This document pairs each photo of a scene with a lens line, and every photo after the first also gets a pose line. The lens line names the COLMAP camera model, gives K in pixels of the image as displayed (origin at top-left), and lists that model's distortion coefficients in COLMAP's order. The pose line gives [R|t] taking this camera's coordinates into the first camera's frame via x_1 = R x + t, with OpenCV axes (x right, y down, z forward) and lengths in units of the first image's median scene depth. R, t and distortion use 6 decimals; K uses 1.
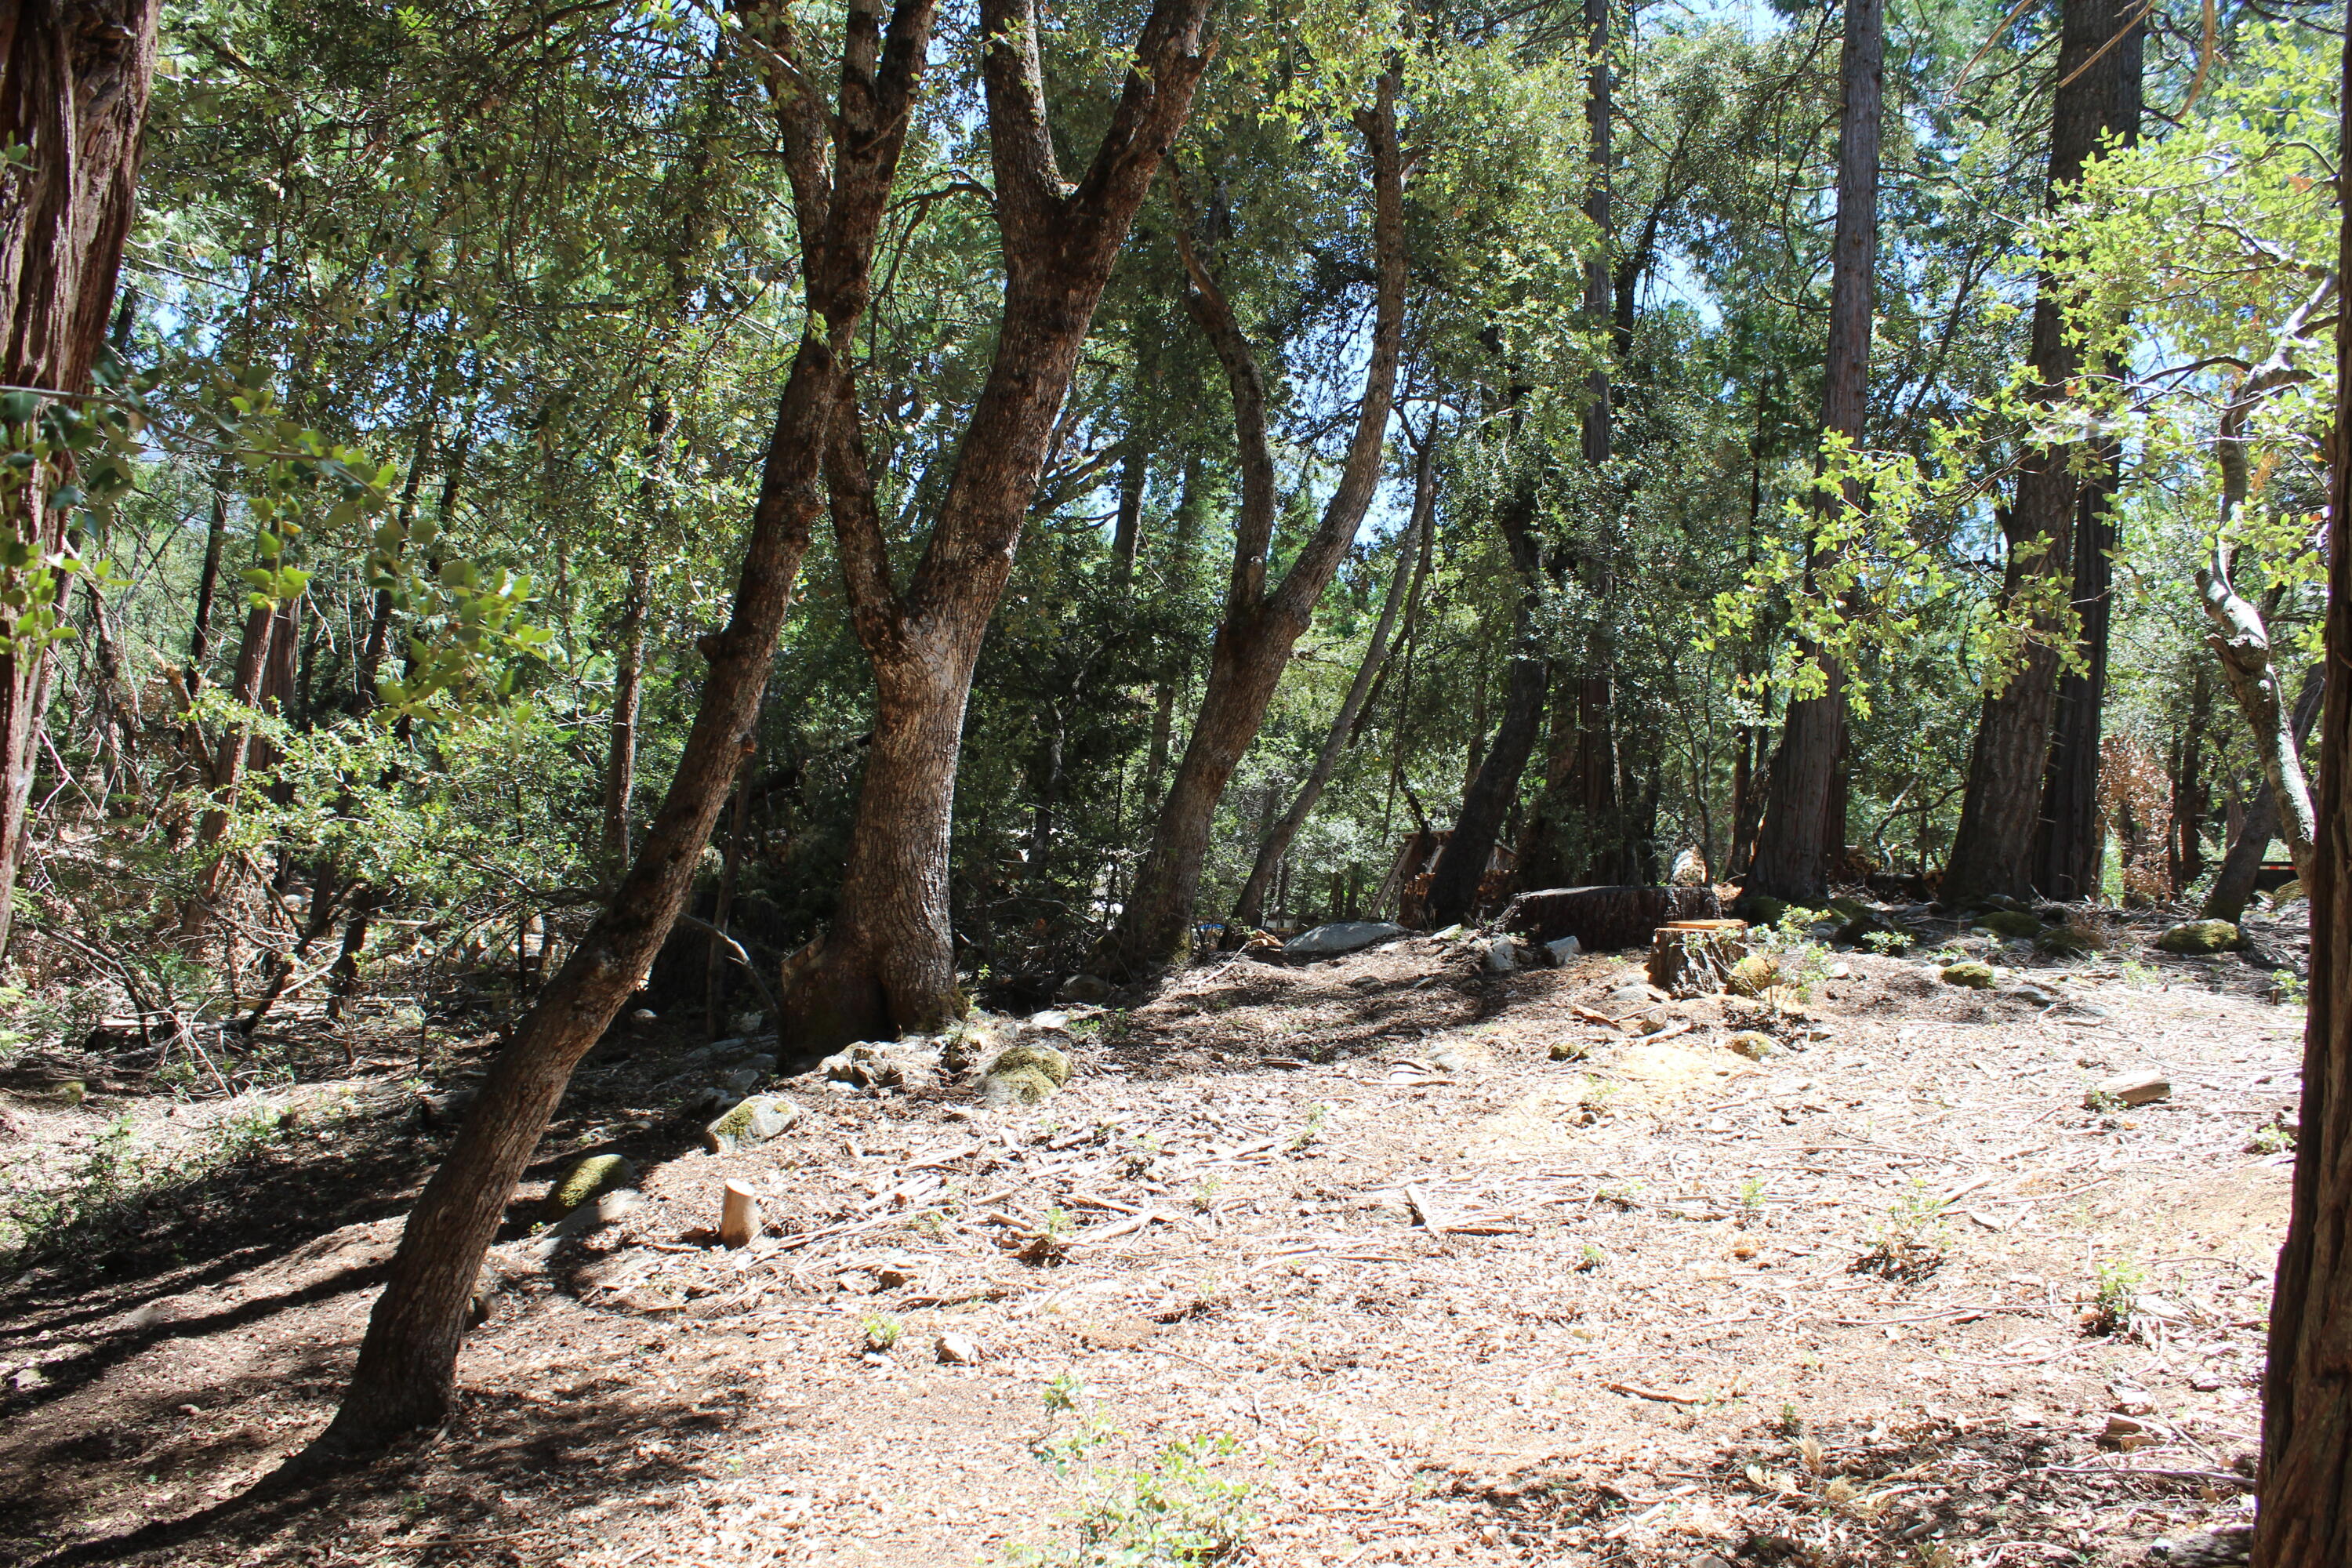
lens RADIAL K [[1973.3, 0, 1162.8], [0, 1973.3, 823.8], [0, 0, 1]] dist [-0.164250, 0.153691]
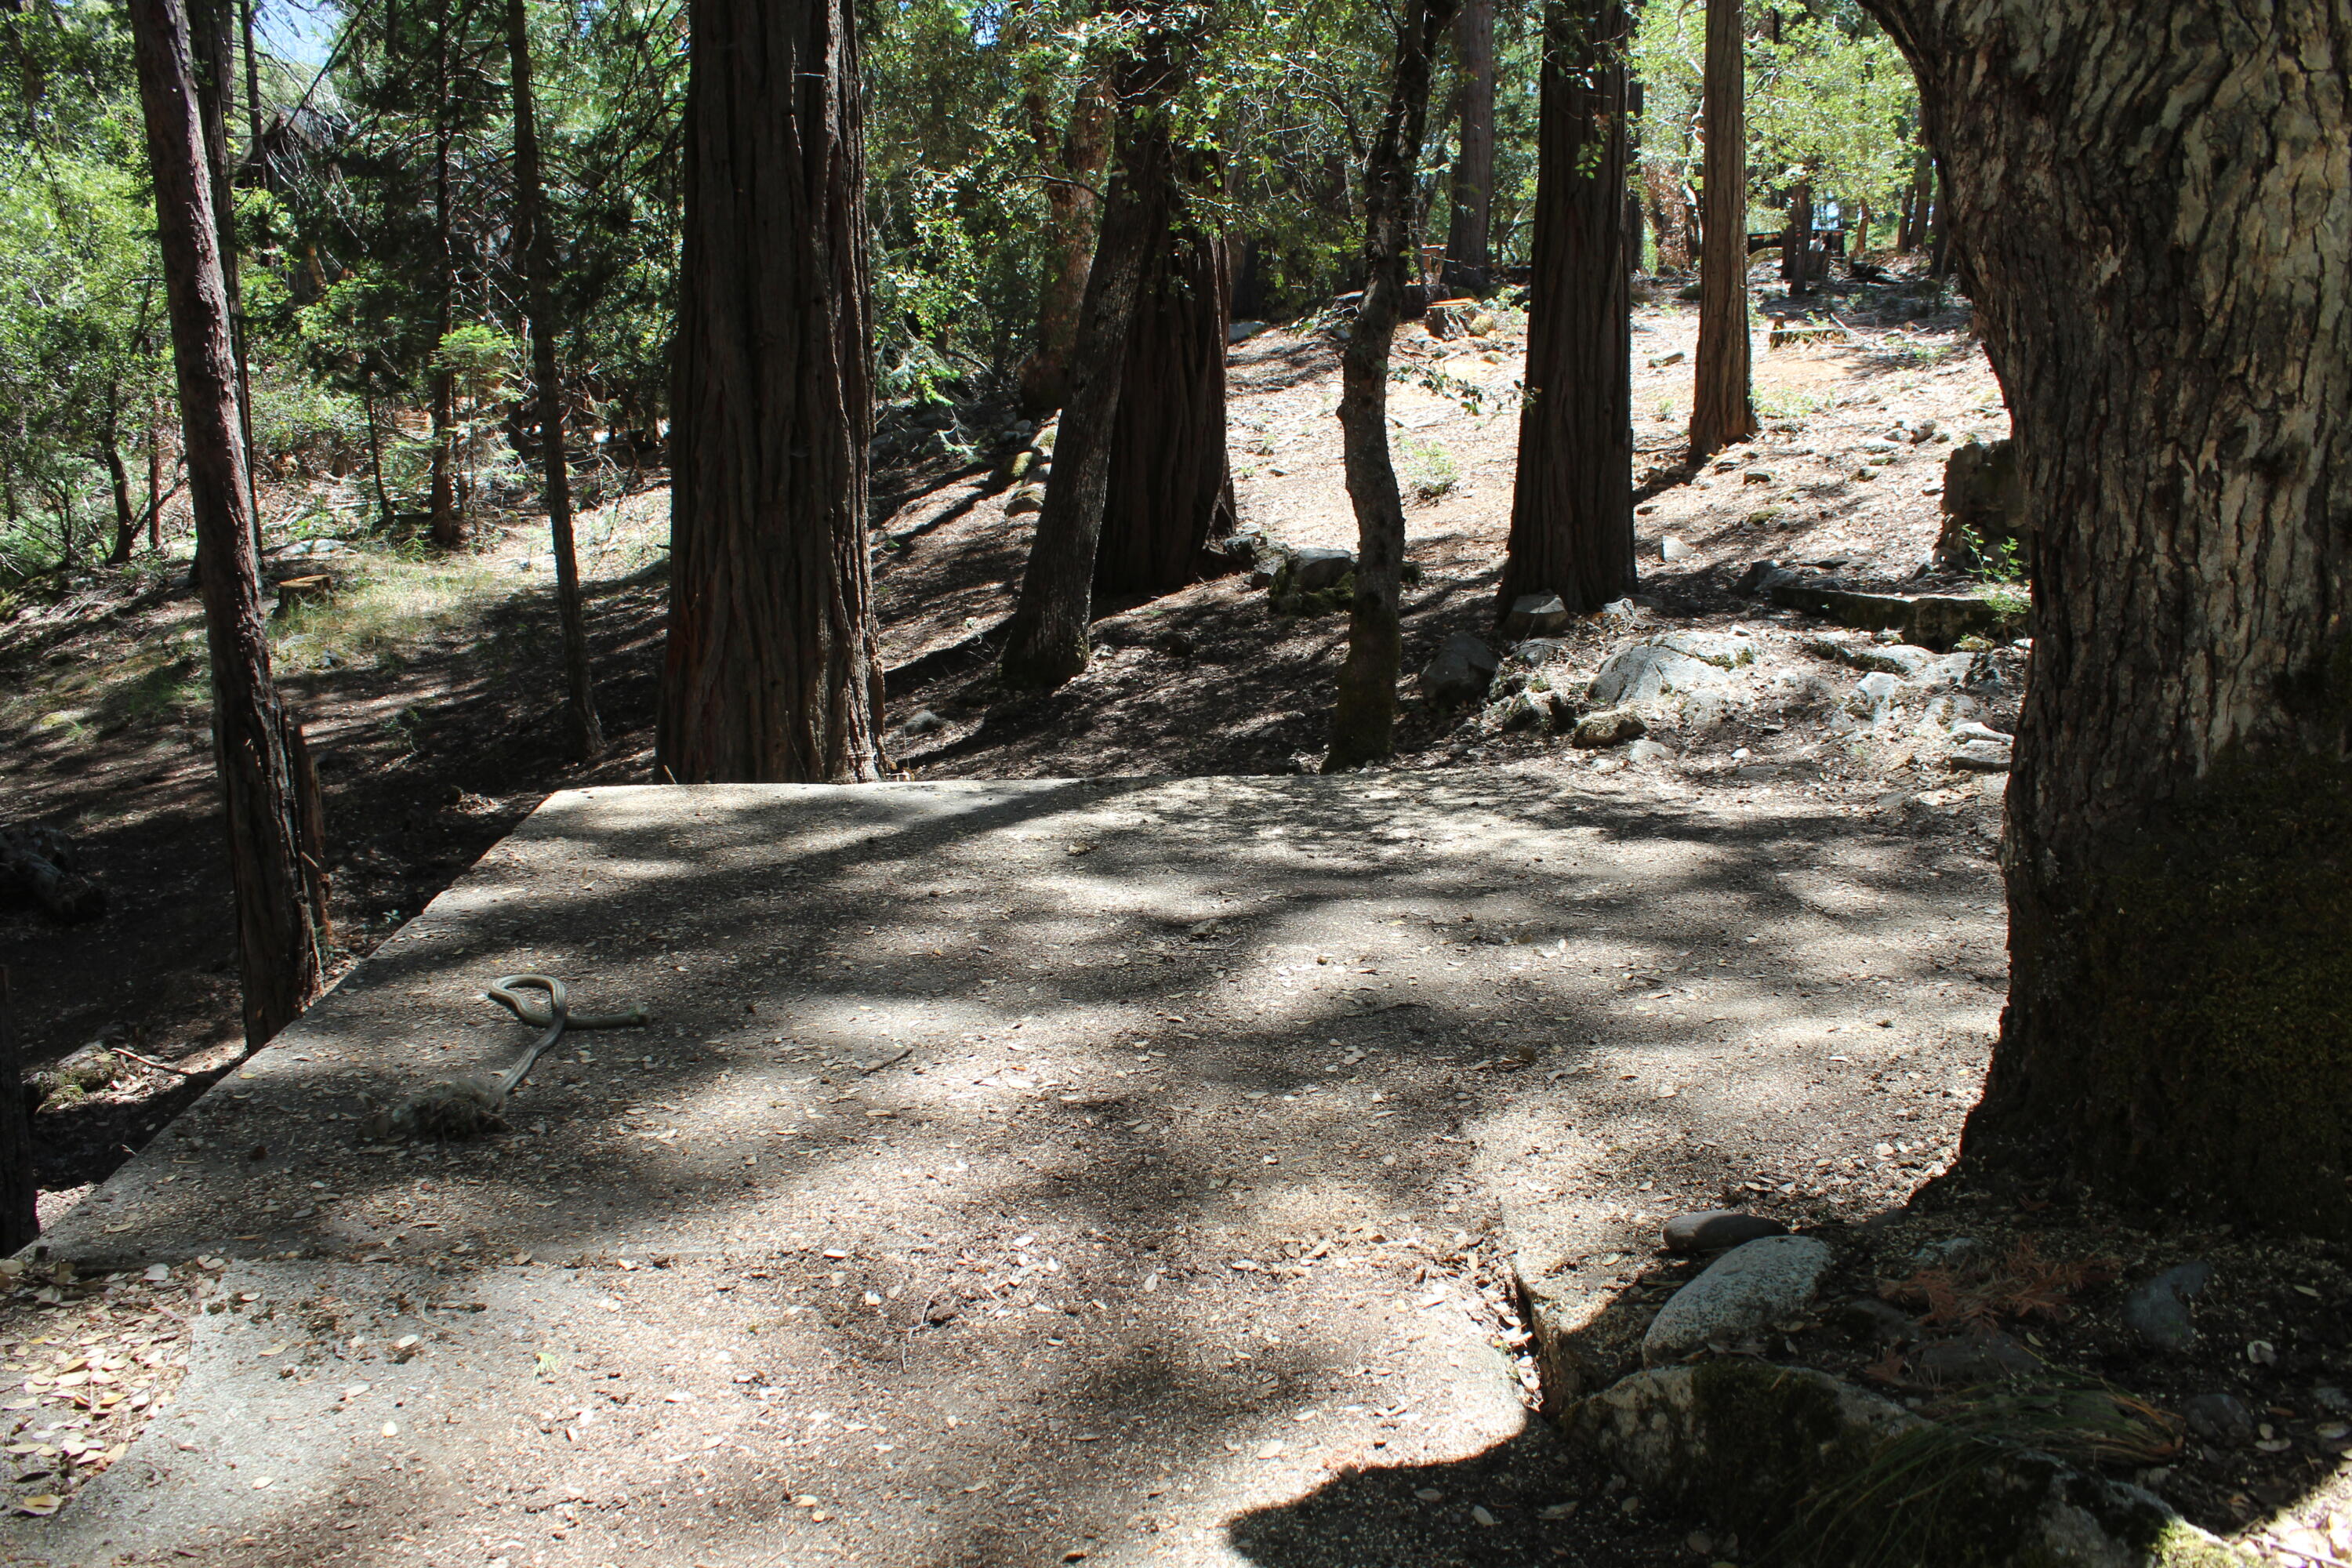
lens RADIAL K [[1973.3, 0, 1162.8], [0, 1973.3, 823.8], [0, 0, 1]] dist [-0.164250, 0.153691]
pose [[0.969707, -0.151978, 0.191234, -0.405147], [0.092656, 0.953225, 0.287710, -0.032895], [-0.226015, -0.261276, 0.938431, -0.789111]]
